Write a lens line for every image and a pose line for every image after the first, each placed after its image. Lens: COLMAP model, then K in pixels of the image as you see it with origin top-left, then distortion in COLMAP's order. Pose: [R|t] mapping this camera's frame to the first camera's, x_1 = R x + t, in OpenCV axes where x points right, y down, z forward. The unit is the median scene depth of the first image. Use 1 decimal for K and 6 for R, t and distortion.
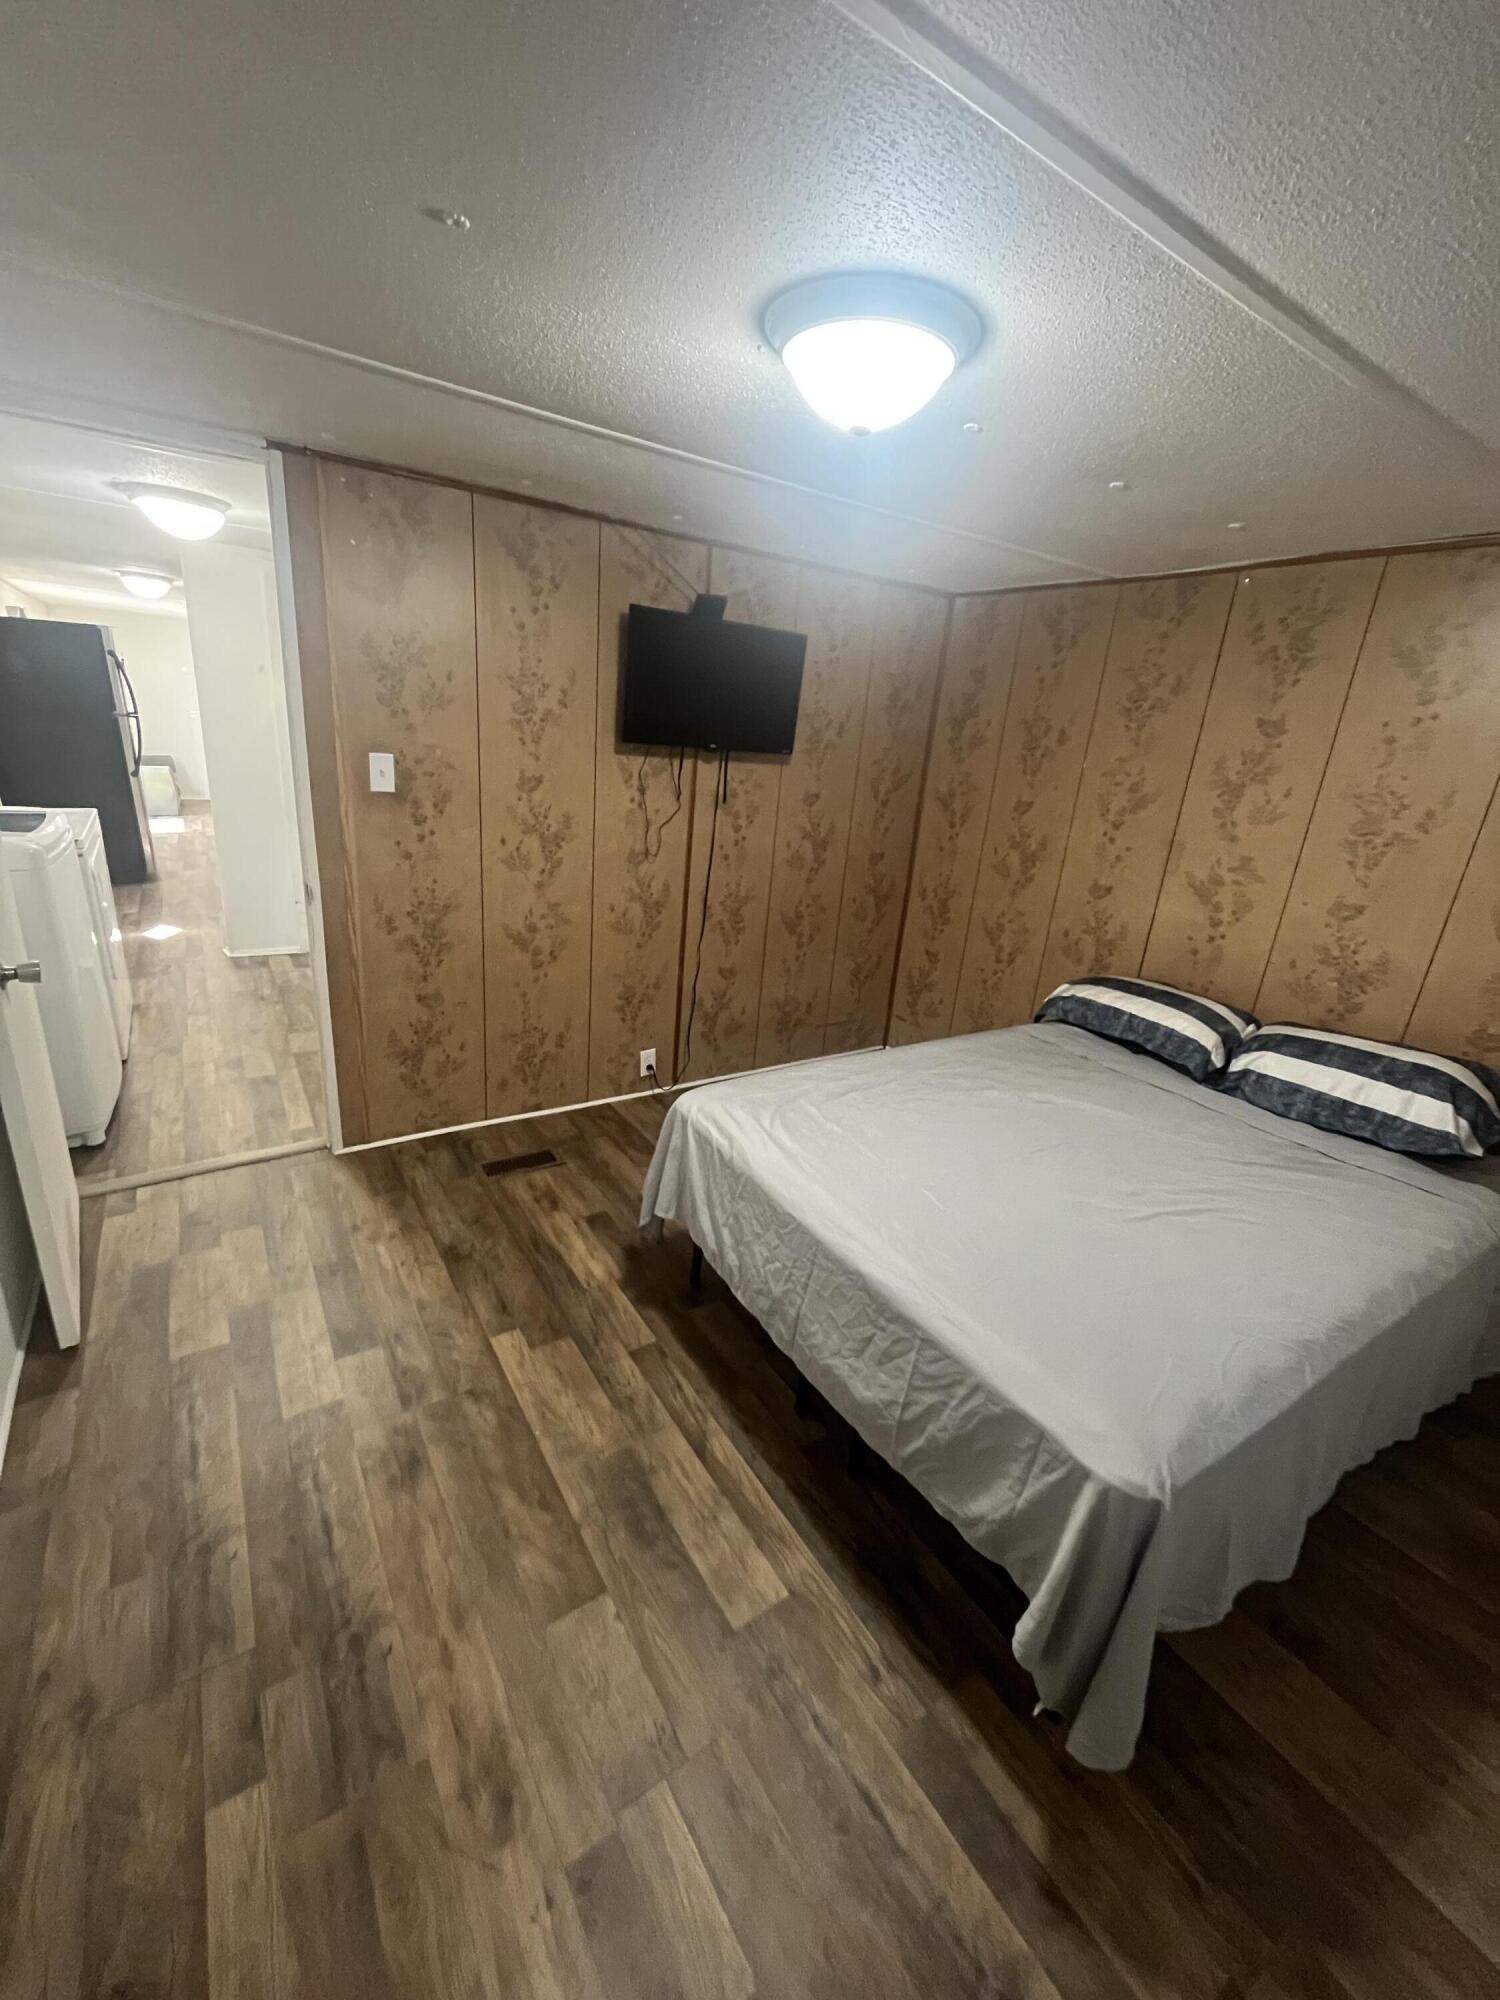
lens RADIAL K [[801.0, 0, 746.8], [0, 801.0, 993.4], [0, 0, 1]] dist [-0.003352, -0.000435]
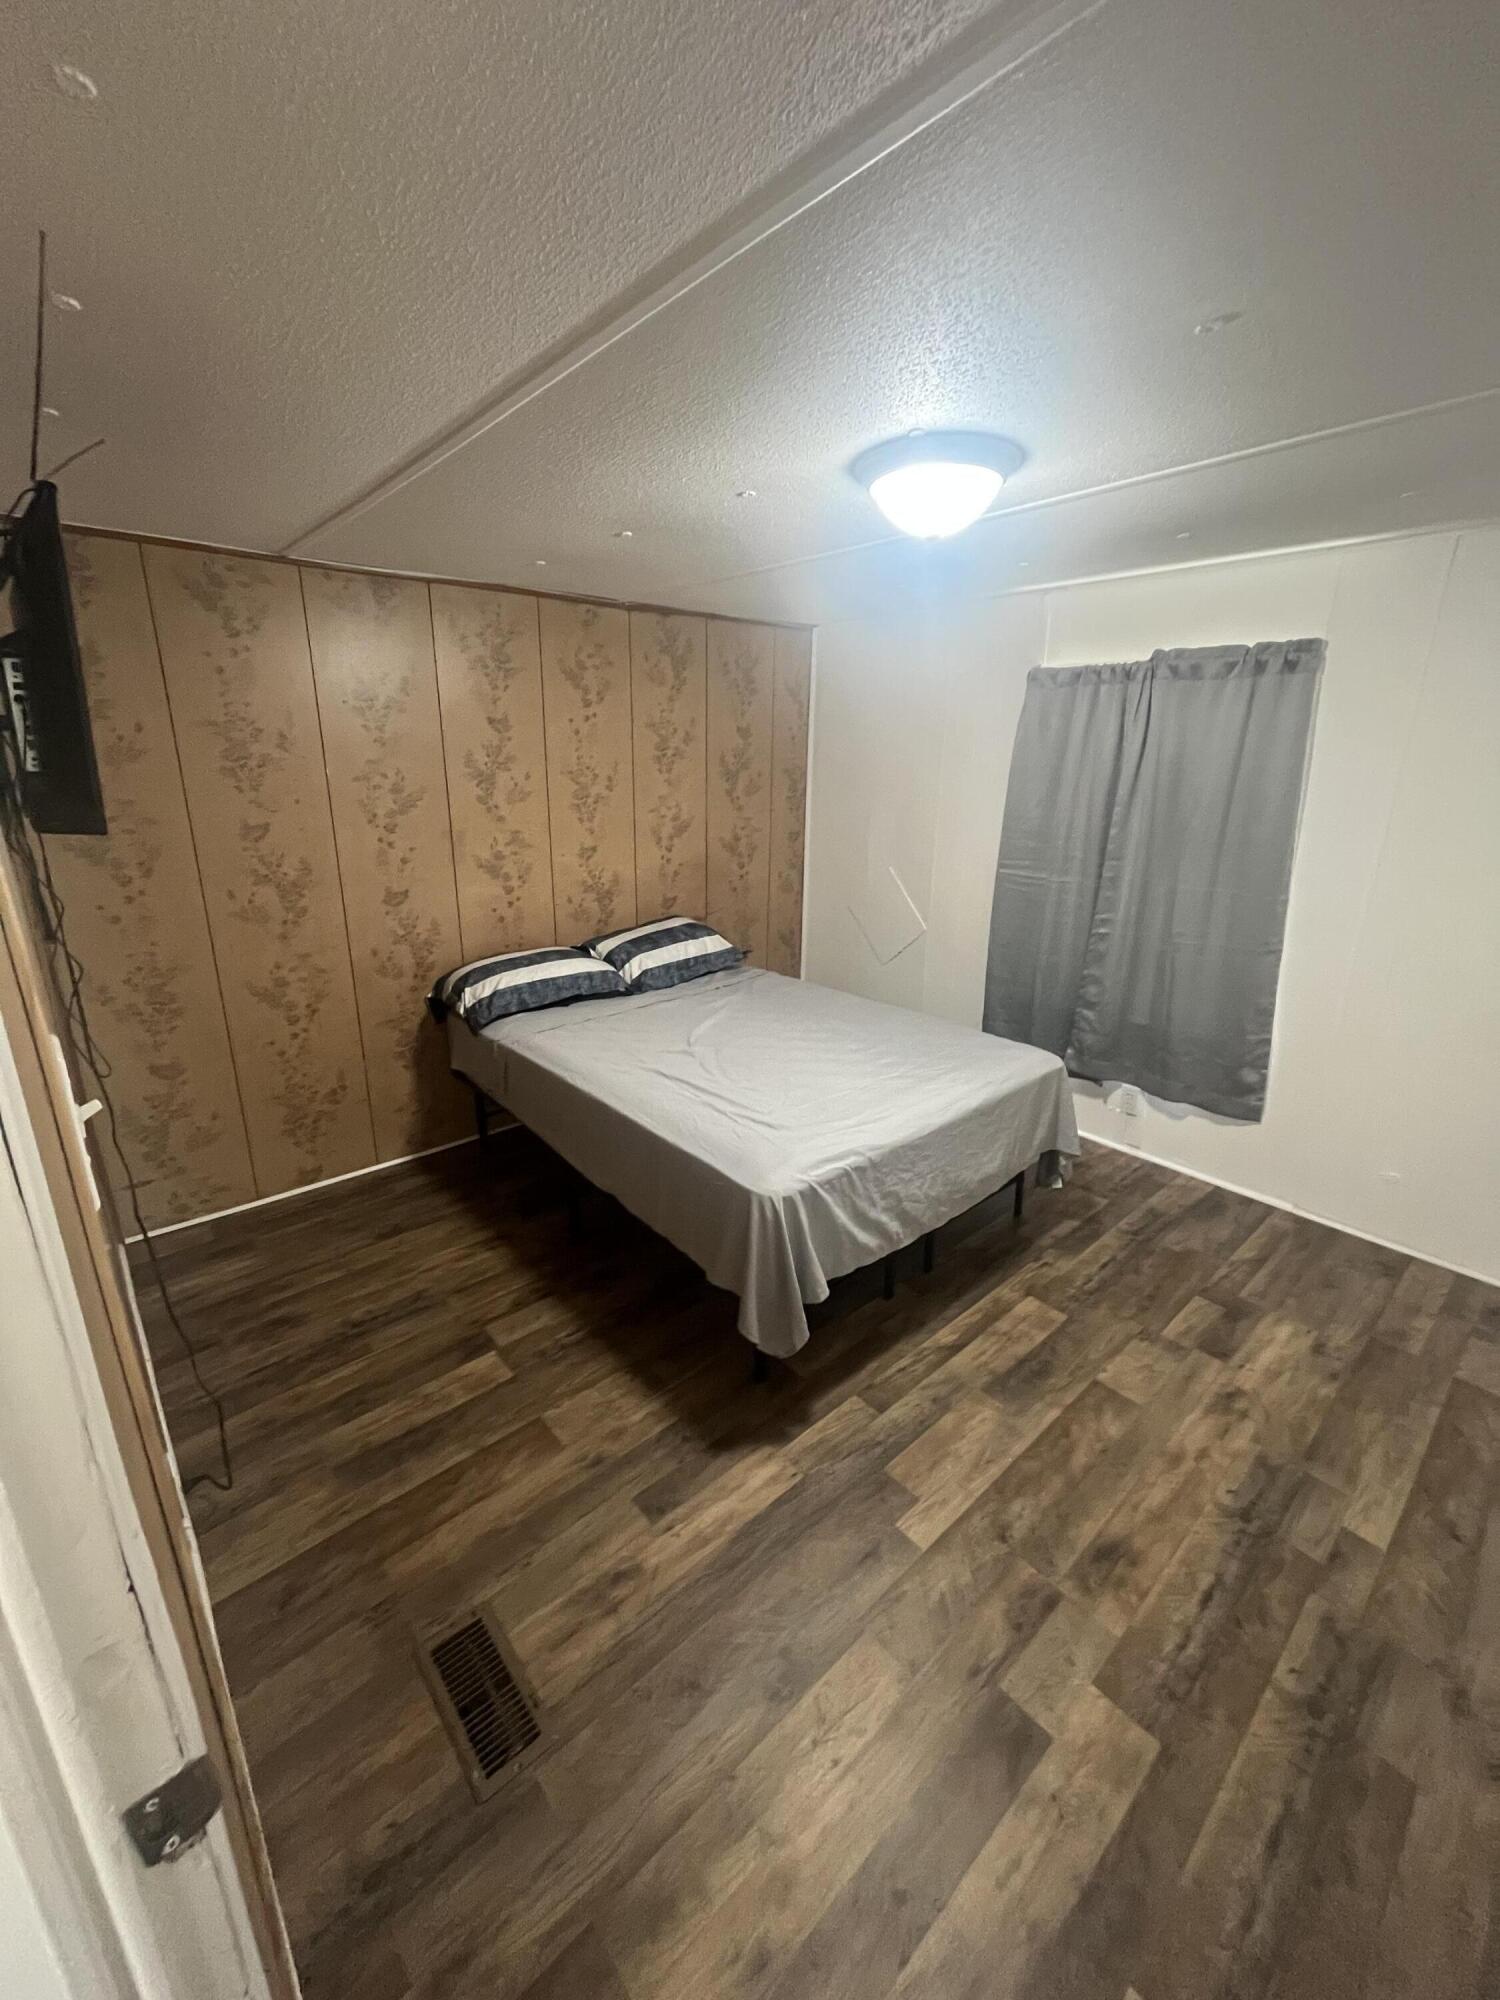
lens RADIAL K [[801.0, 0, 746.8], [0, 801.0, 993.4], [0, 0, 1]] dist [-0.003352, -0.000435]
pose [[-0.131833, -0.359566, 0.923760, -0.853564], [0.298183, 0.874348, 0.382887, -0.423467], [-0.945361, 0.325926, -0.008052, 1.013102]]
